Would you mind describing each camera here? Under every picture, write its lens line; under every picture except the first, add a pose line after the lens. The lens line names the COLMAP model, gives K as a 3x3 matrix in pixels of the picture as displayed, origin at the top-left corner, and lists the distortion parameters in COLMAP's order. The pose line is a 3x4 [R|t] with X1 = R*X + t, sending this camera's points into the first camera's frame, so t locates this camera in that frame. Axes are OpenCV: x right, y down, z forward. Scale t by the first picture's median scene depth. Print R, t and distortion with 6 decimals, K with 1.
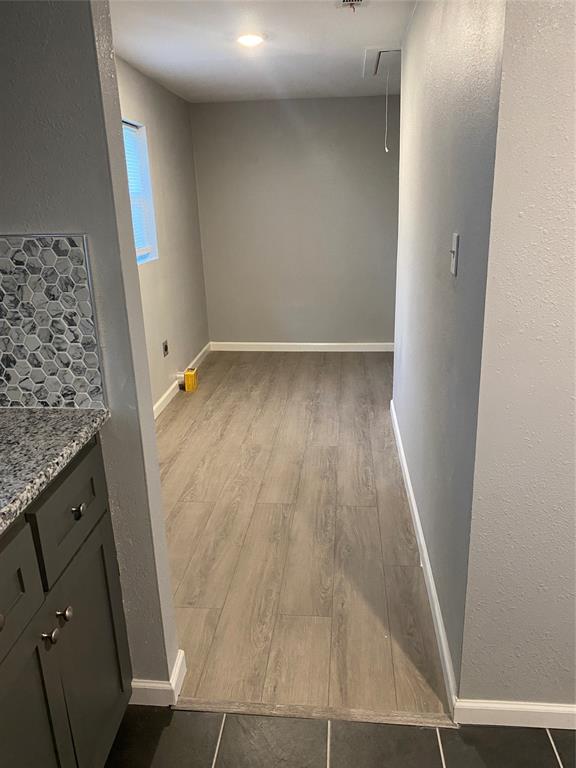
lens RADIAL K [[592.9, 0, 292.4], [0, 592.9, 390.3], [0, 0, 1]] dist [0.080135, -0.129265]
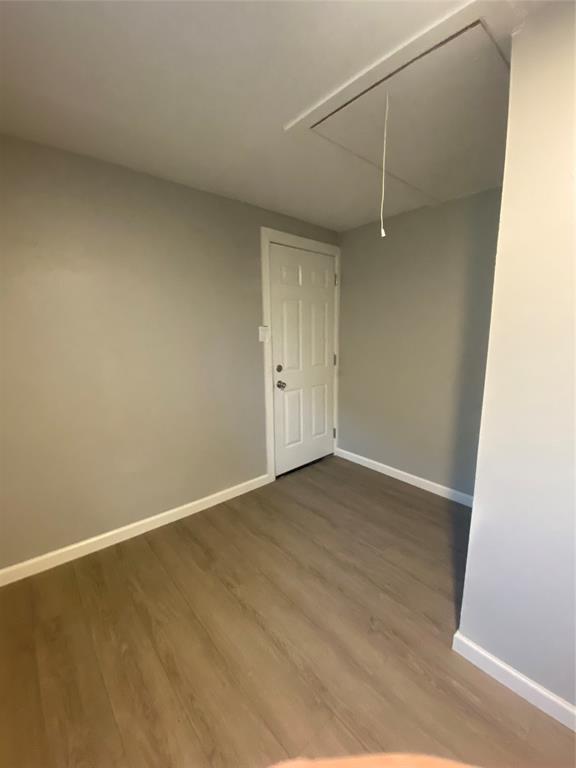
lens RADIAL K [[317.6, 0, 288.4], [0, 317.6, 384.2], [0, 0, 1]] dist [0.017520, -0.018688]
pose [[0.690203, -0.103528, 0.716172, -0.132373], [0.197588, 0.979065, -0.048892, -0.215621], [-0.696117, 0.175252, 0.696210, 0.733917]]
